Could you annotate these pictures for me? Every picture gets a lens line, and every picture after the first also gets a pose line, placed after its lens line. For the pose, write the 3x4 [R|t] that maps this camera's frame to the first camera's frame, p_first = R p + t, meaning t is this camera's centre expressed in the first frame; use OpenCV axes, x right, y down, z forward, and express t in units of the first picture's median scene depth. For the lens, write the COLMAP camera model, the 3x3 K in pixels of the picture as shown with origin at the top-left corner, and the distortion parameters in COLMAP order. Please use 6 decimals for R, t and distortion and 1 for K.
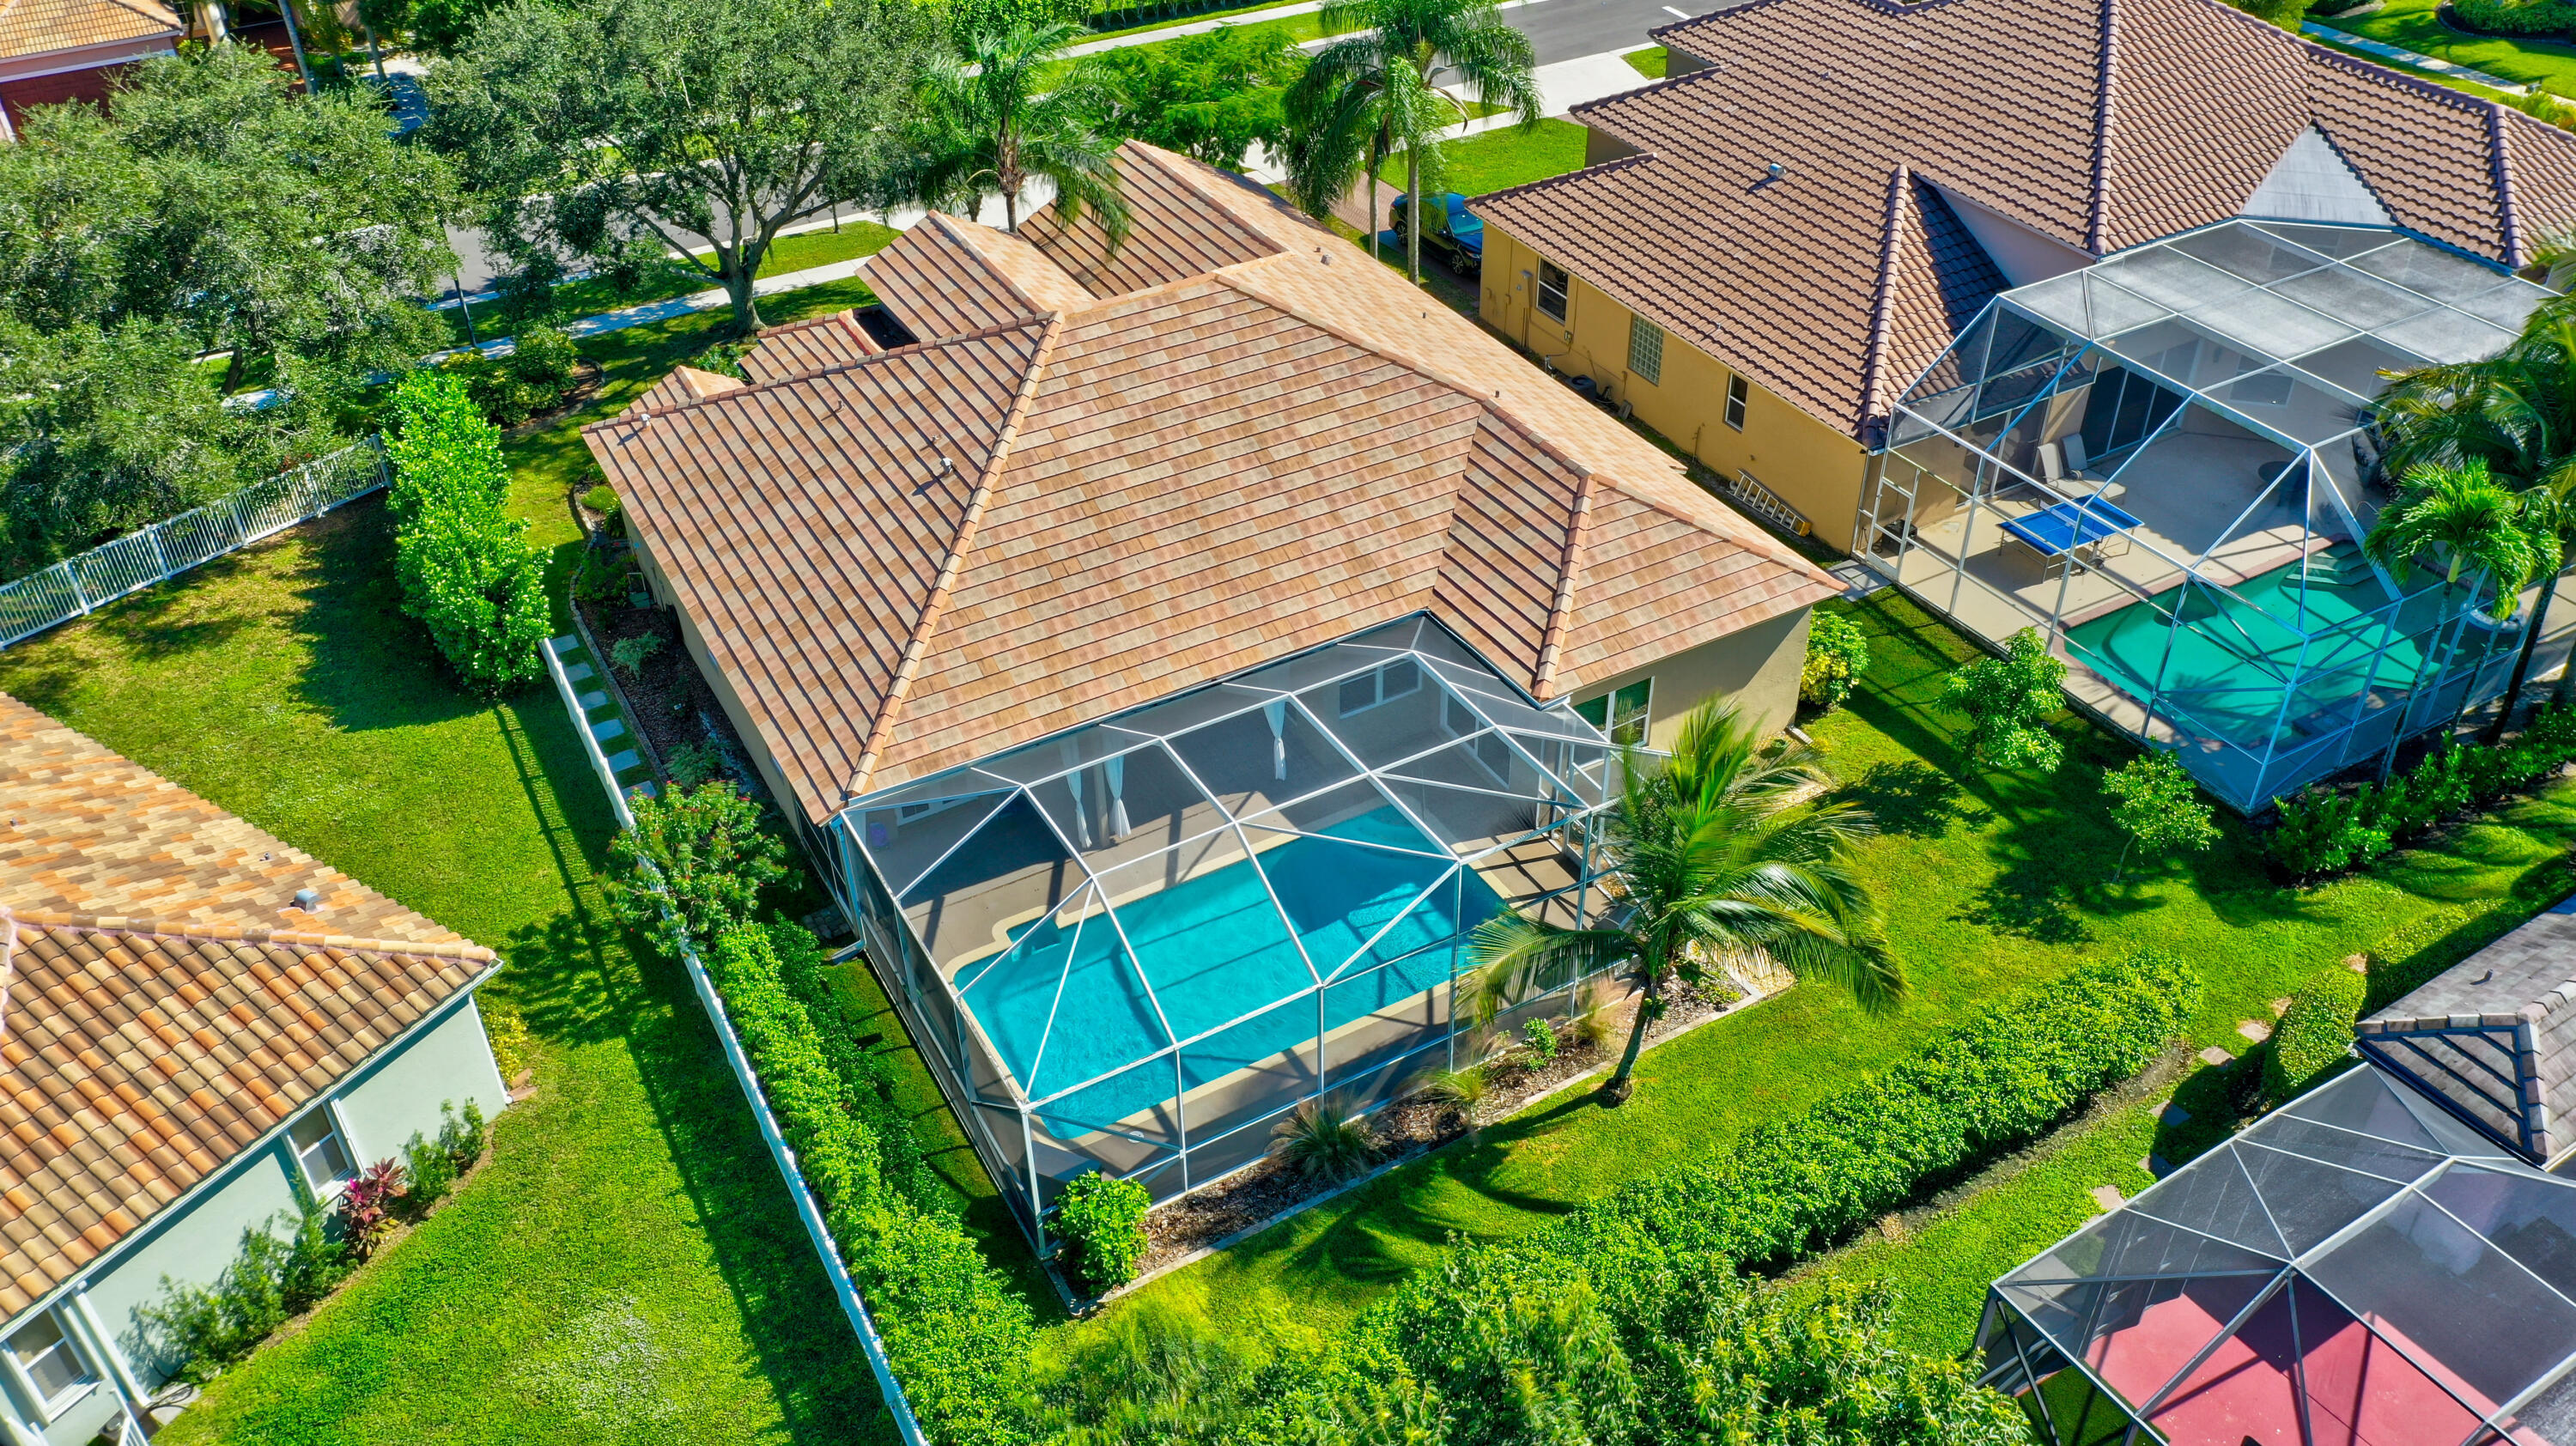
lens RADIAL K [[2027.9, 0, 1283.2], [0, 2027.9, 729.2], [0, 0, 1]] dist [0.003662, -0.003913]
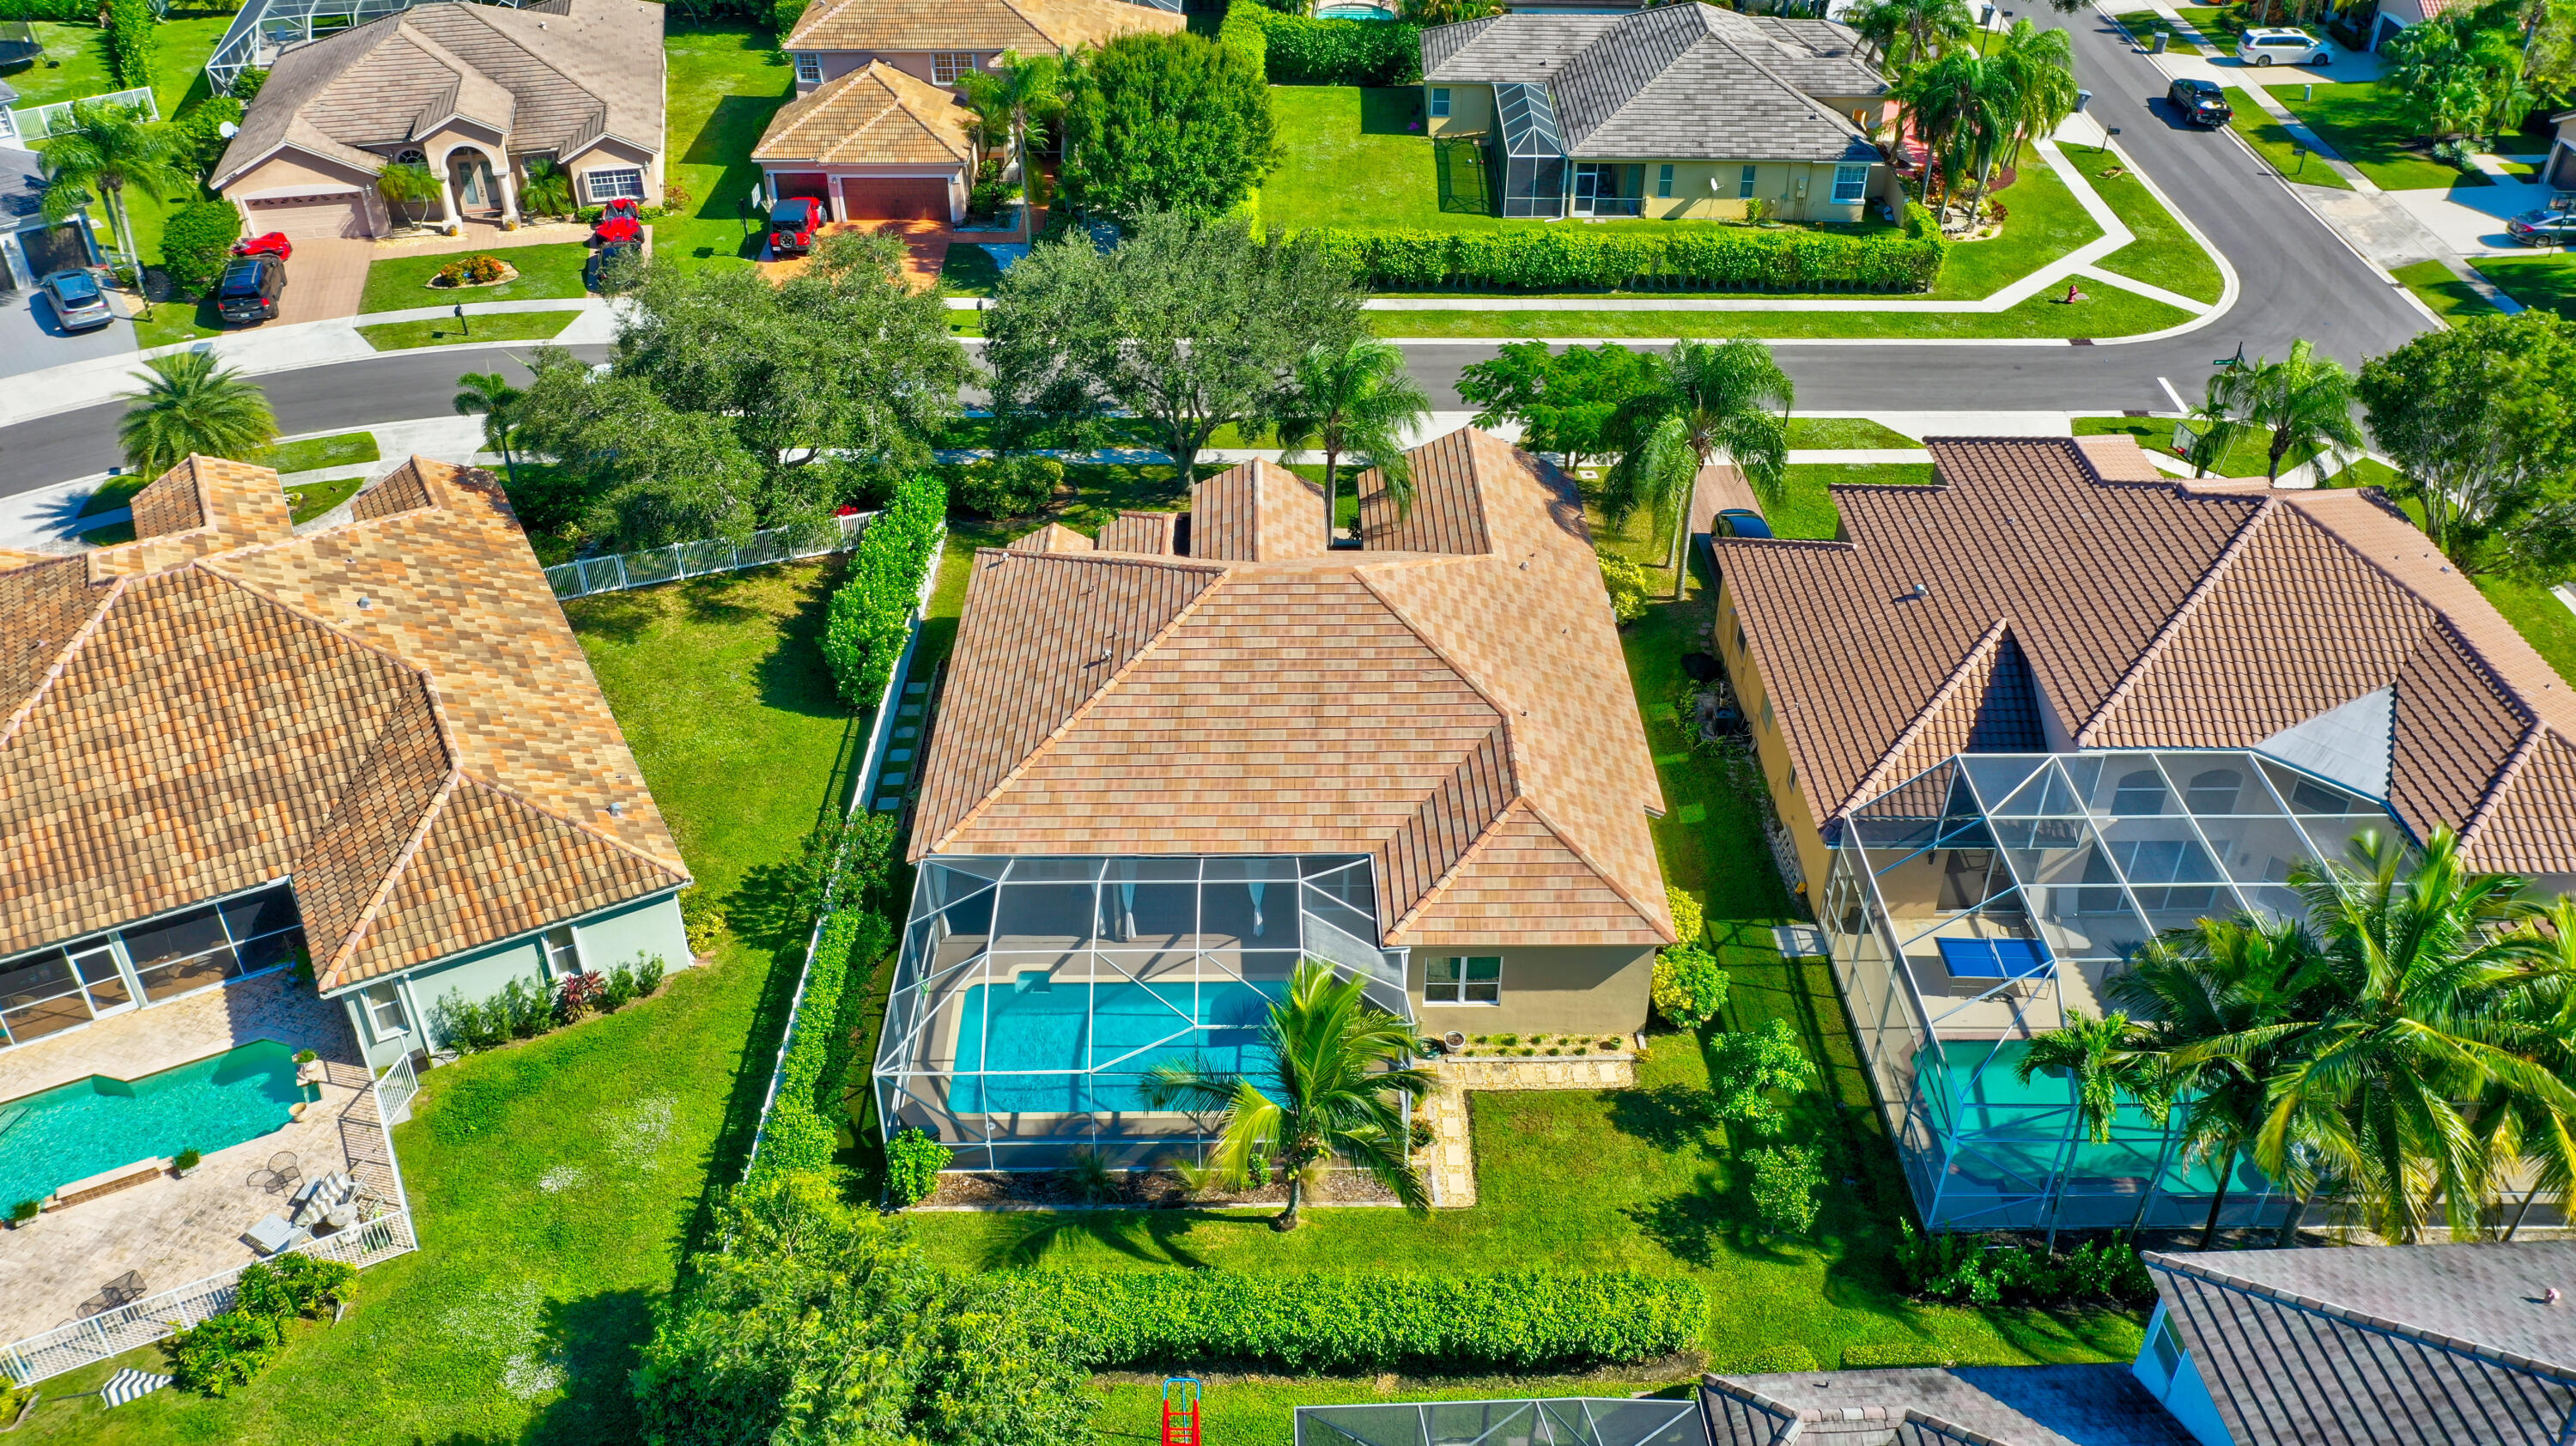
lens RADIAL K [[2027.9, 0, 1283.2], [0, 2027.9, 729.2], [0, 0, 1]] dist [0.003662, -0.003913]
pose [[0.875245, 0.293751, -0.384262, 0.607948], [-0.302424, 0.952367, 0.039202, -0.204995], [0.377474, 0.081899, 0.922391, -0.335705]]
